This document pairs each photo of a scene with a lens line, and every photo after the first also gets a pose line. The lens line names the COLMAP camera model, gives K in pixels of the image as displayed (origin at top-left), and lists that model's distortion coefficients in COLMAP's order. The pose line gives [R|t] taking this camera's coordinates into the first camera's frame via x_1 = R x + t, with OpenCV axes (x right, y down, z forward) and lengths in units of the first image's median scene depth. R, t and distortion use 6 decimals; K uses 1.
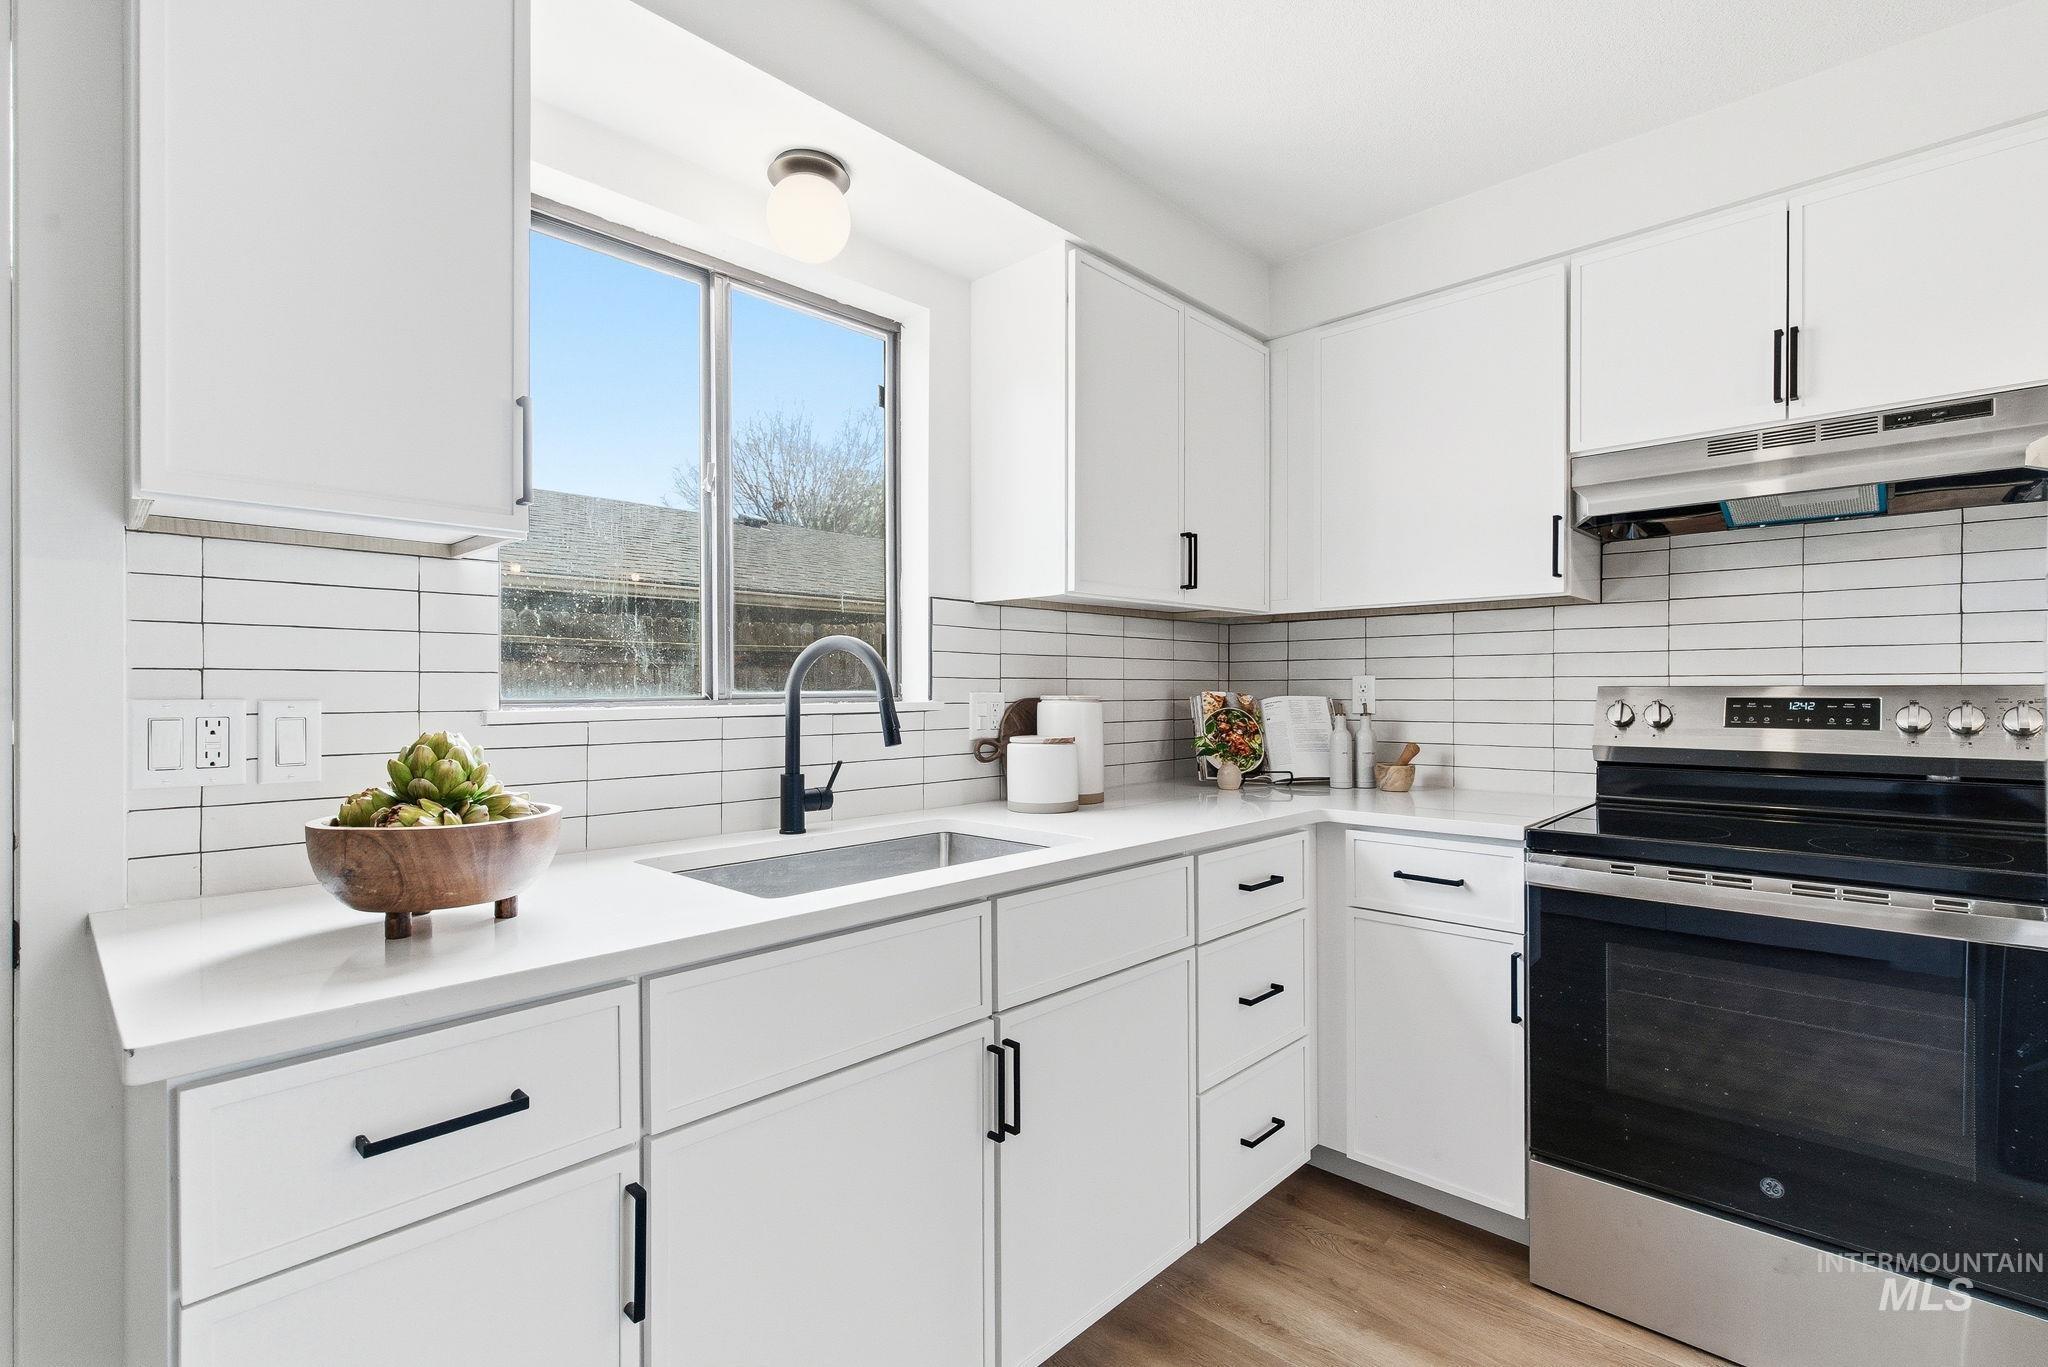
lens RADIAL K [[938.9, 0, 1025.8], [0, 938.9, 691.9], [0, 0, 1]] dist [0.000999, -0.000116]
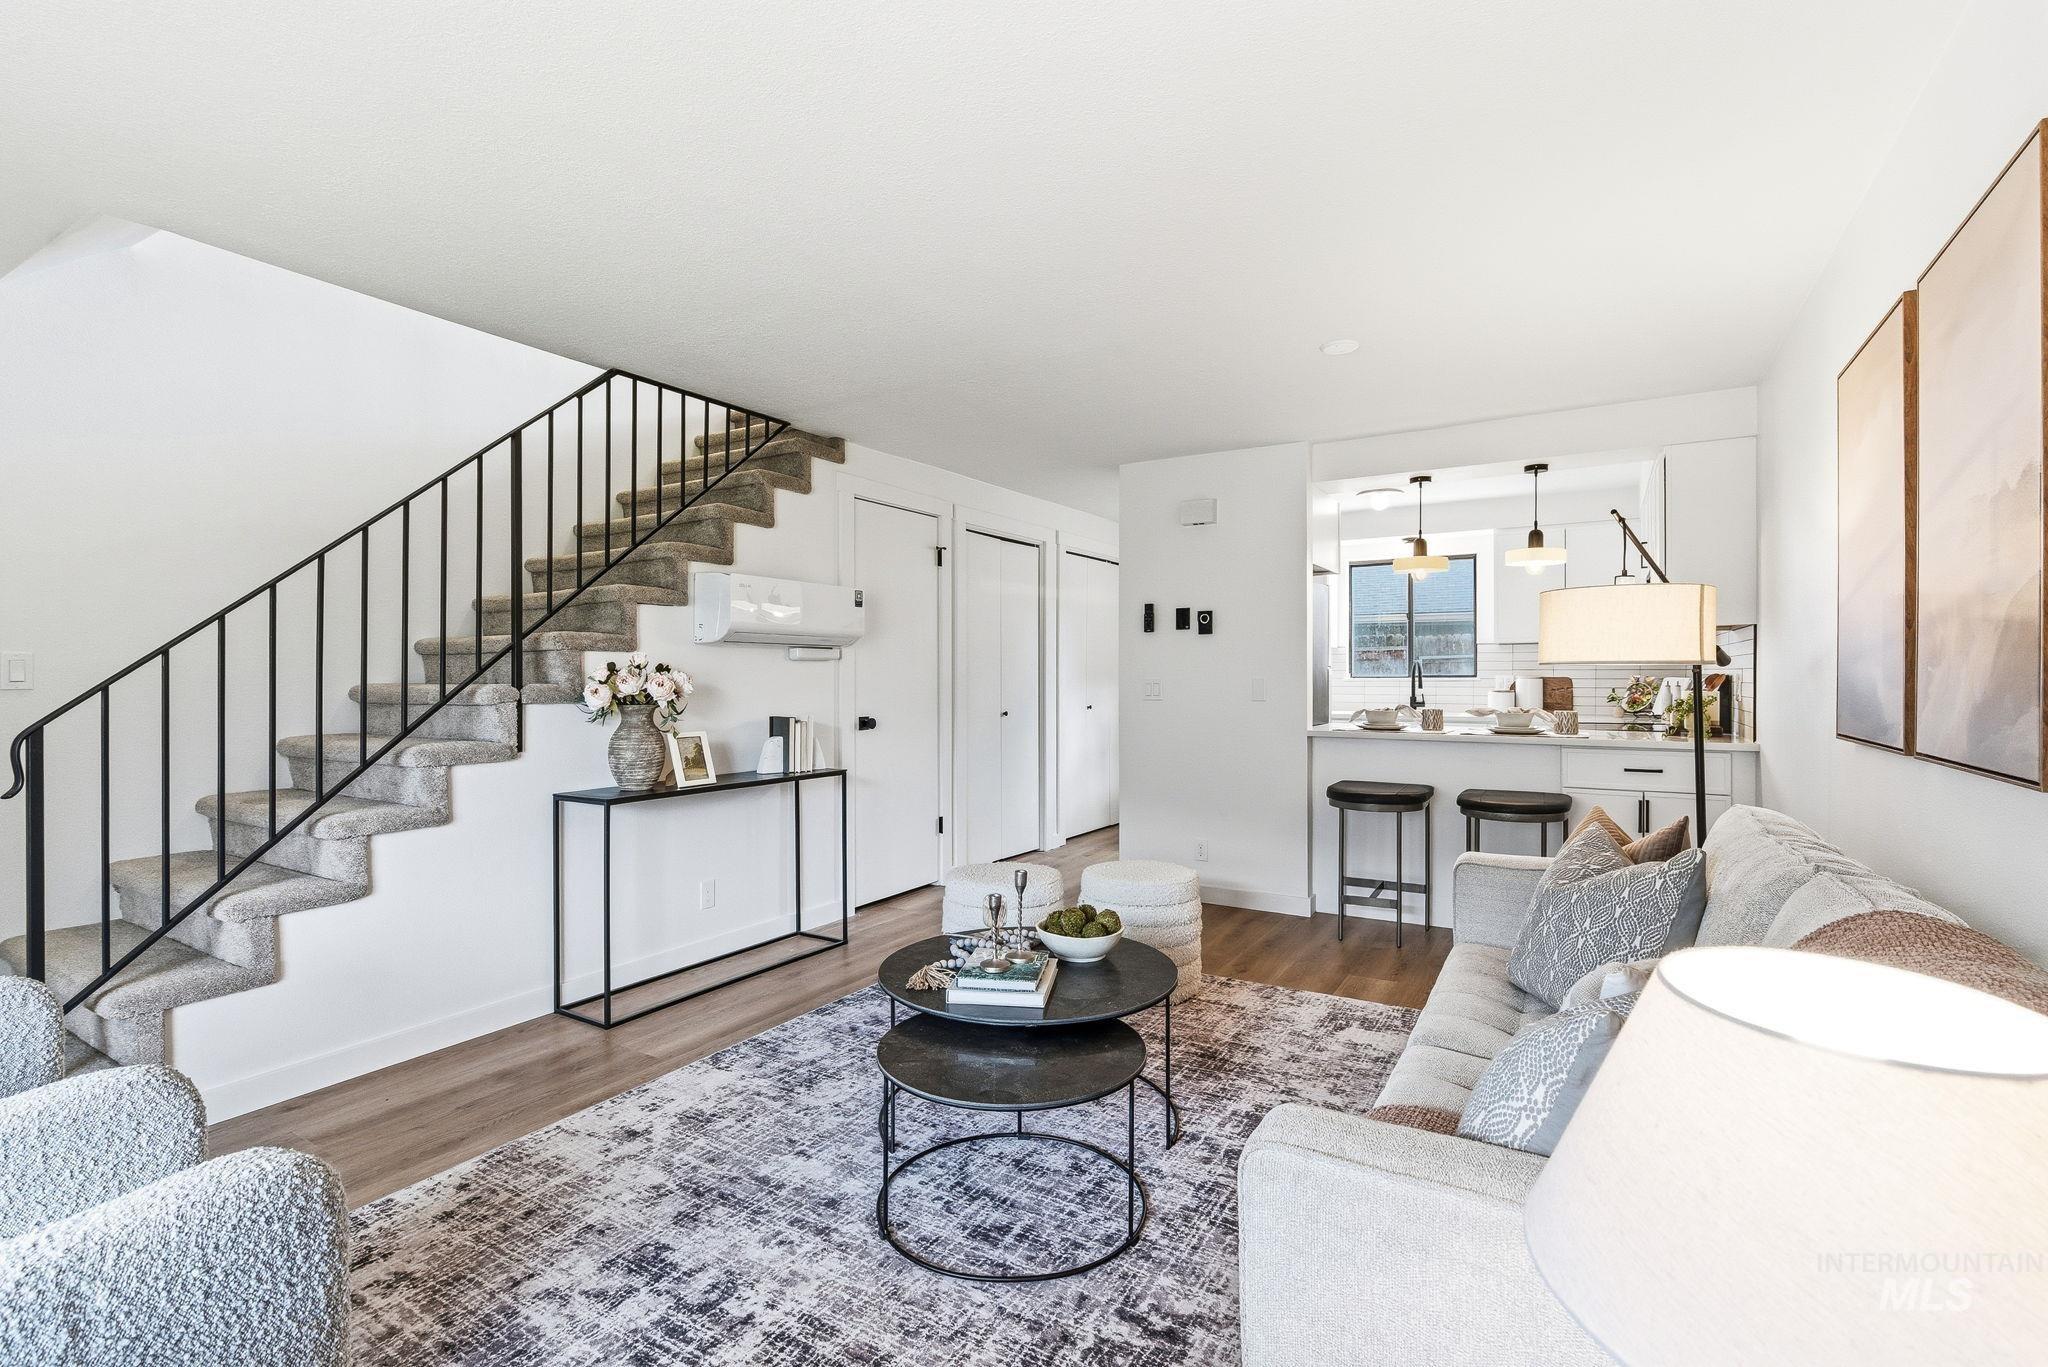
lens RADIAL K [[936.7, 0, 1028.3], [0, 936.7, 675.0], [0, 0, 1]] dist [0.000078, -0.000196]
pose [[0.216604, 0.004849, -0.976247, 2.717302], [0.000575, 0.999987, 0.005094, -0.017213], [0.976259, -0.001665, 0.216598, -1.162934]]
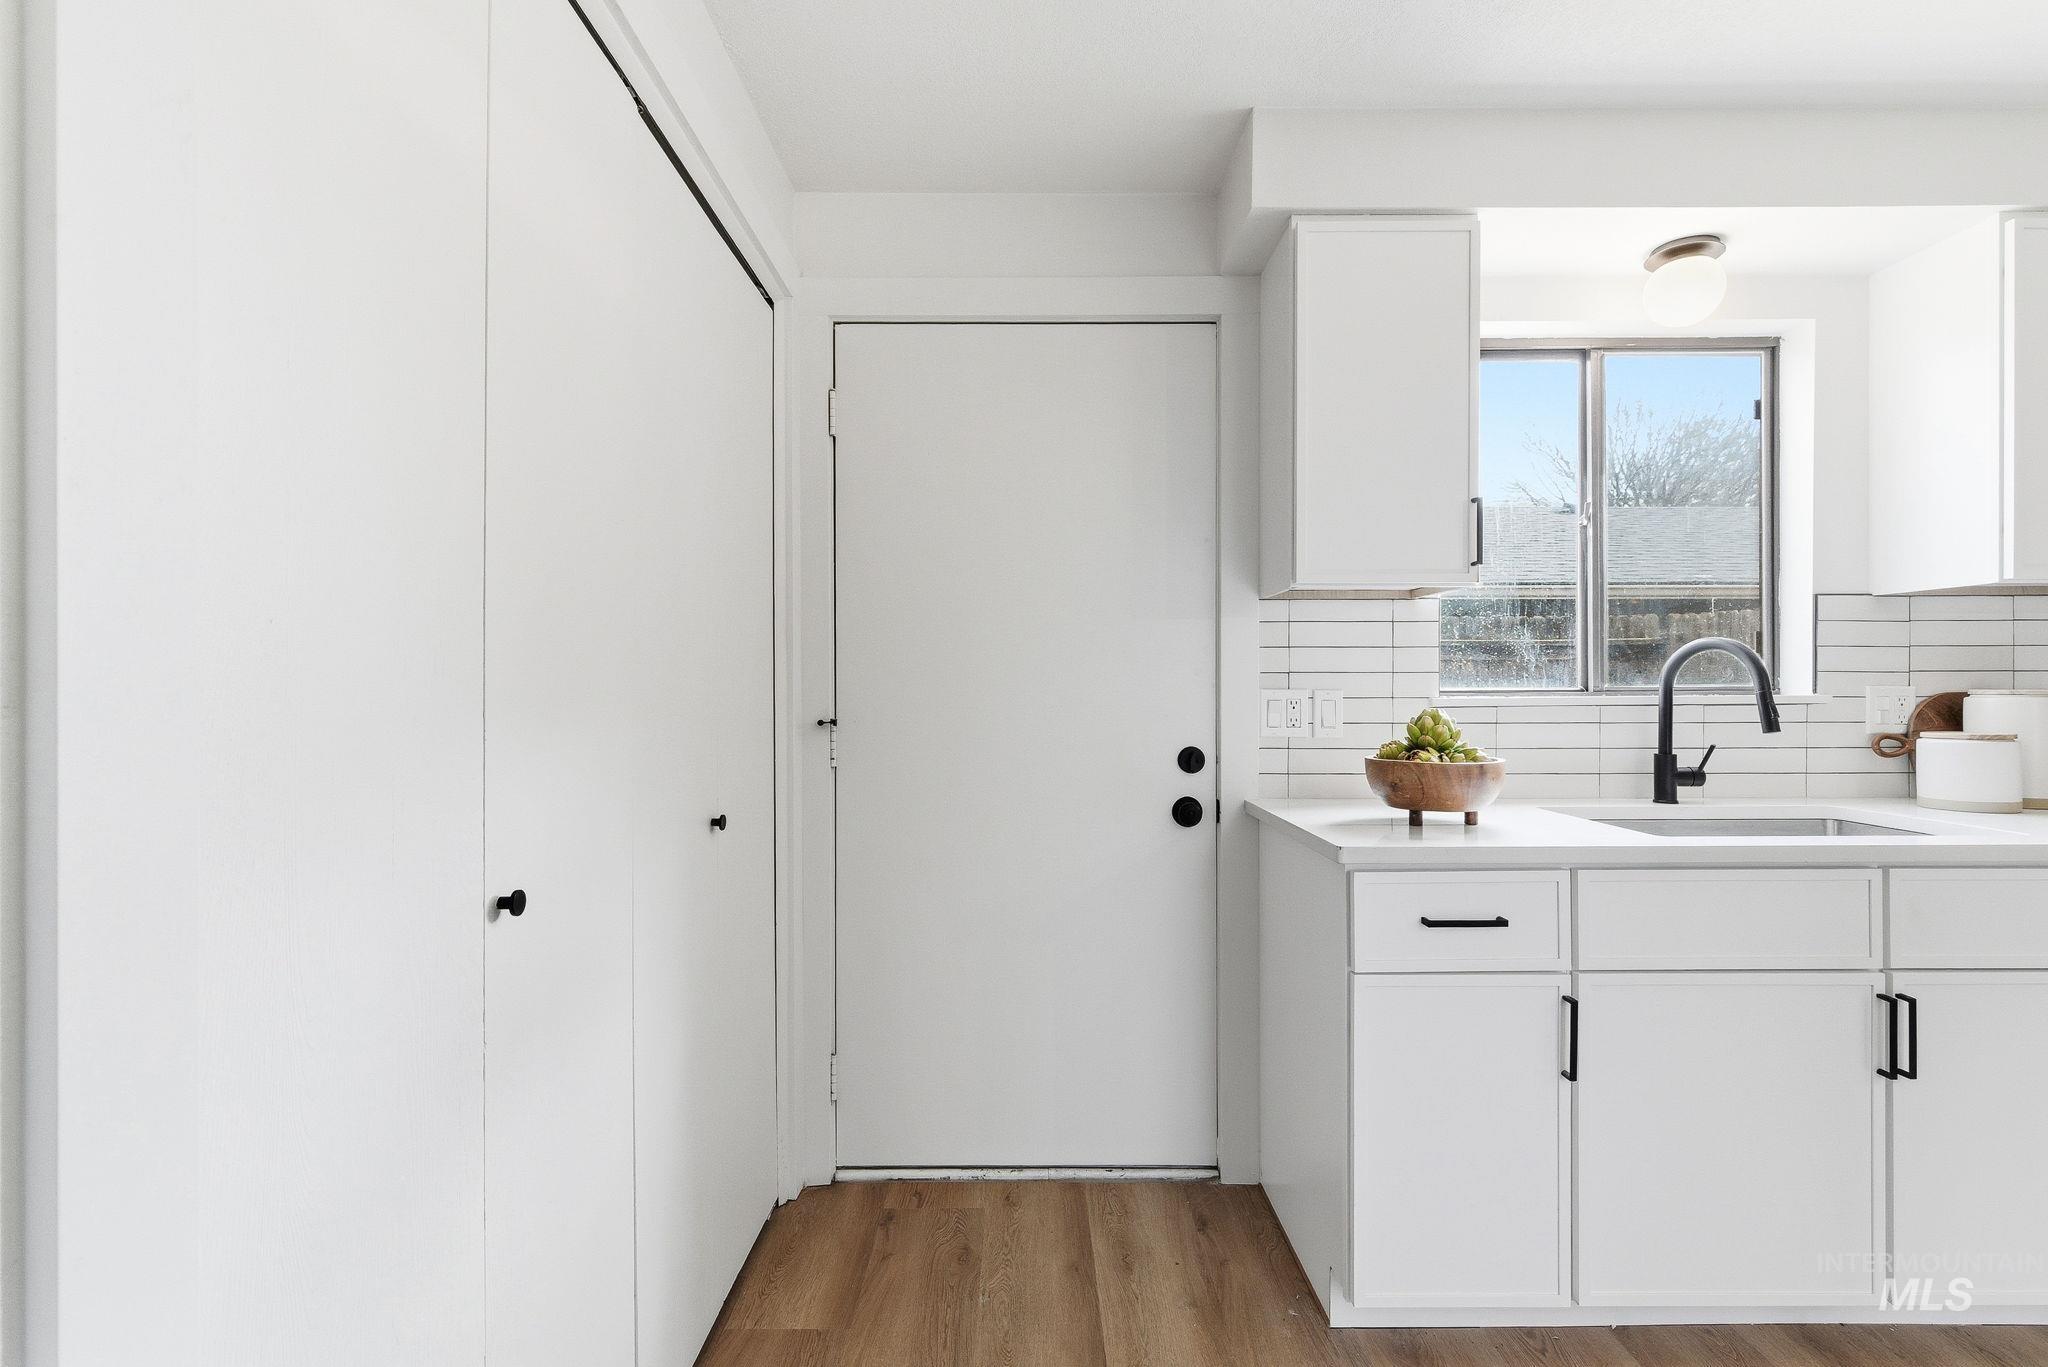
lens RADIAL K [[935.7, 0, 1024.0], [0, 935.7, 683.5], [0, 0, 1]] dist [-0.000626, -0.000556]
pose [[0.690935, 0.000825, -0.722917, 0.043831], [-0.001755, 0.999998, -0.000537, -0.000466], [0.722915, 0.001640, 0.690935, -0.372124]]
